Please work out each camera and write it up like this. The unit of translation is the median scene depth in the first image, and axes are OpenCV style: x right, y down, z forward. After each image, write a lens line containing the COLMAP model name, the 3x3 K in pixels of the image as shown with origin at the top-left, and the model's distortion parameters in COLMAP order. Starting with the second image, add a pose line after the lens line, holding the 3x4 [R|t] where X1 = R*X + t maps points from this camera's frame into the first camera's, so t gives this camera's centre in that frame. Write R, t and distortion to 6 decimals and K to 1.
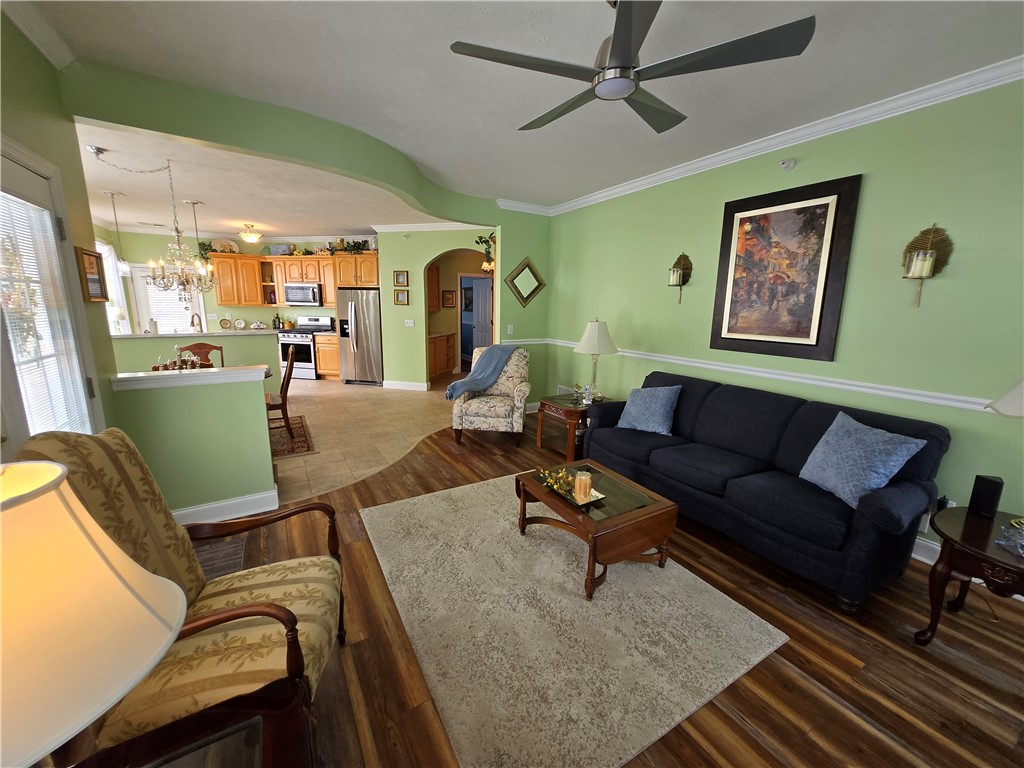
lens RADIAL K [[405.9, 0, 515.0], [0, 405.9, 379.1], [0, 0, 1]] dist [0.000329, -0.000142]
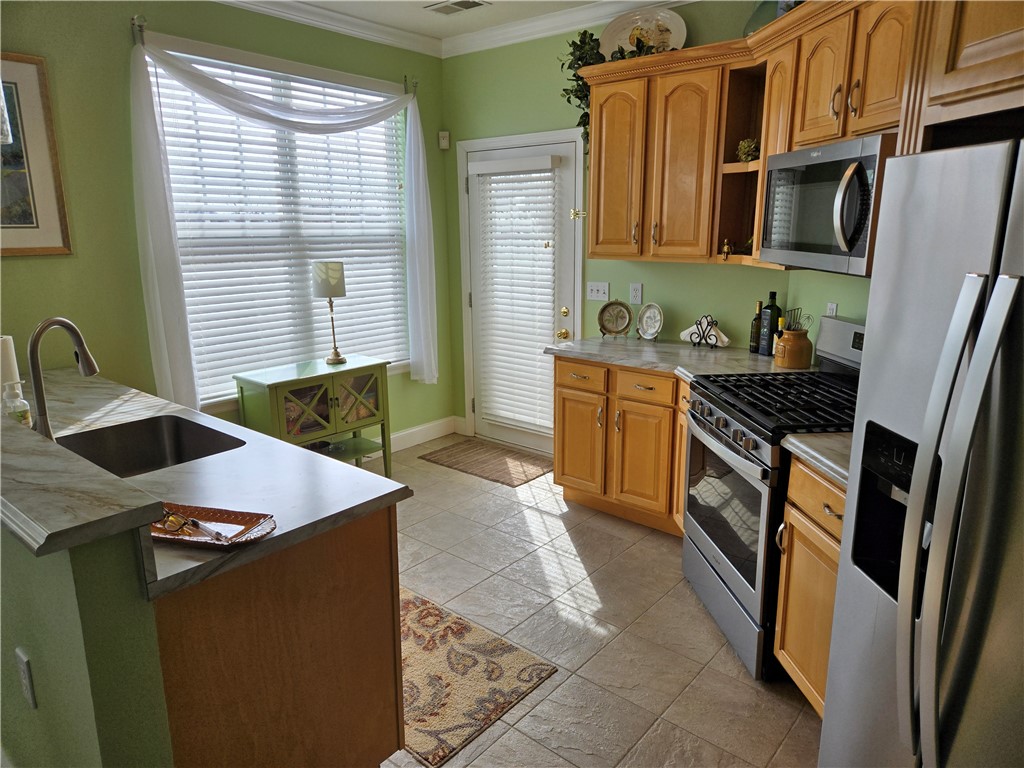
lens RADIAL K [[682.0, 0, 516.5], [0, 682.0, 382.7], [0, 0, 1]] dist [0.077889, -0.066026]
pose [[0.317225, 0.198344, -0.927377, -0.263208], [-0.164851, 0.974530, 0.152038, -0.157138], [0.933912, 0.104649, 0.341843, 0.776539]]
